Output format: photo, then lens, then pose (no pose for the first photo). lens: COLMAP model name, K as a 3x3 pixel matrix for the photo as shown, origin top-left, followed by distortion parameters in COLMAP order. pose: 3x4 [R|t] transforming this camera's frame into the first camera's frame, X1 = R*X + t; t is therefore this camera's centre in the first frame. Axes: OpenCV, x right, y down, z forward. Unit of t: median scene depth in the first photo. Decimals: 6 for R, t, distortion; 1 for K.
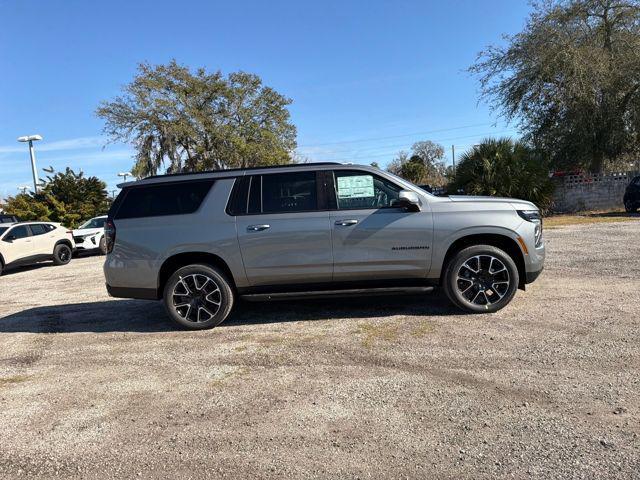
lens RADIAL K [[445.8, 0, 315.6], [0, 445.8, 249.4], [0, 0, 1]] dist [0.077192, -0.109751]
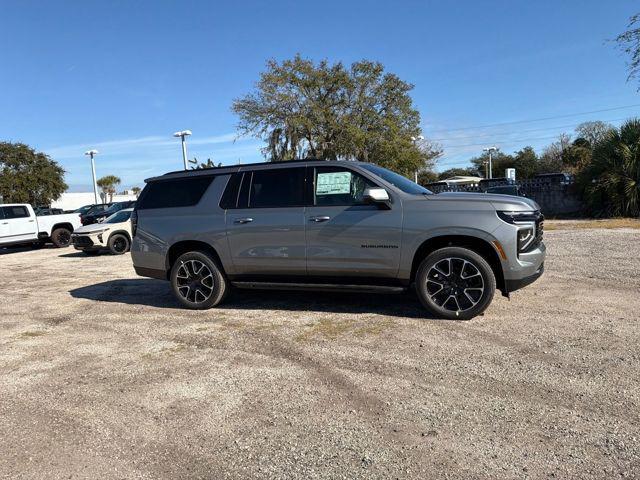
lens RADIAL K [[445.8, 0, 315.6], [0, 445.8, 249.4], [0, 0, 1]] dist [0.077192, -0.109751]
pose [[0.950203, 0.051228, -0.307393, 0.364404], [-0.042779, 0.998500, 0.034168, -0.023059], [0.308682, -0.019316, 0.950969, 0.022812]]
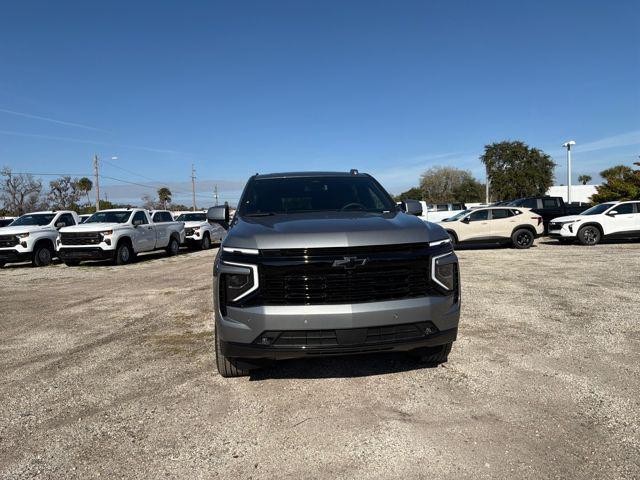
lens RADIAL K [[445.8, 0, 315.6], [0, 445.8, 249.4], [0, 0, 1]] dist [0.077192, -0.109751]
pose [[0.177032, 0.138268, -0.974444, 1.075367], [-0.079228, 0.988871, 0.125921, -0.165068], [0.981011, 0.054912, 0.186016, 0.965631]]
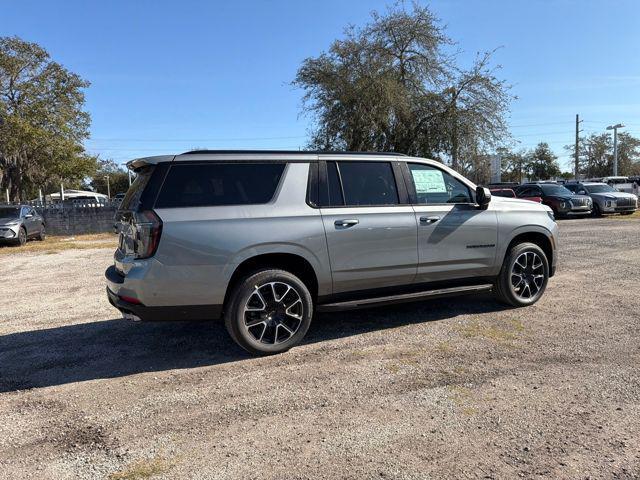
lens RADIAL K [[448.6, 0, 315.3], [0, 448.6, 248.7], [0, 0, 1]] dist [0.046698, -0.062587]
pose [[0.873831, -0.010087, 0.486125, -0.574849], [0.019296, 0.999717, -0.013941, 0.010034], [-0.485847, 0.021563, 0.873778, 0.285291]]
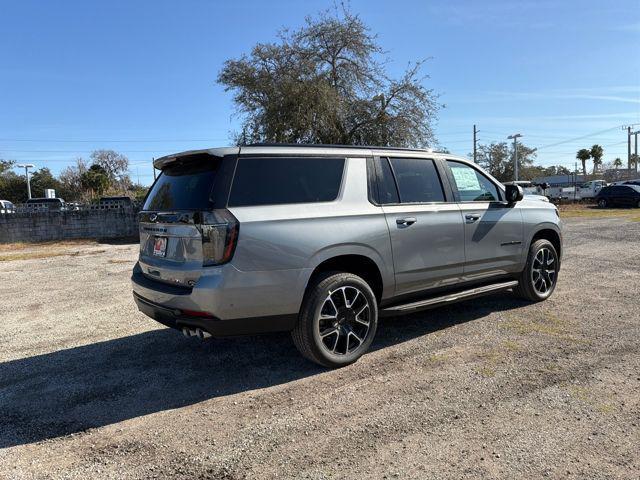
lens RADIAL K [[448.6, 0, 315.3], [0, 448.6, 248.7], [0, 0, 1]] dist [0.046698, -0.062587]
pose [[0.767113, -0.026125, 0.640980, -0.749067], [0.049488, 0.998603, -0.018525, 0.006493], [-0.639601, 0.045932, 0.767334, 0.476958]]
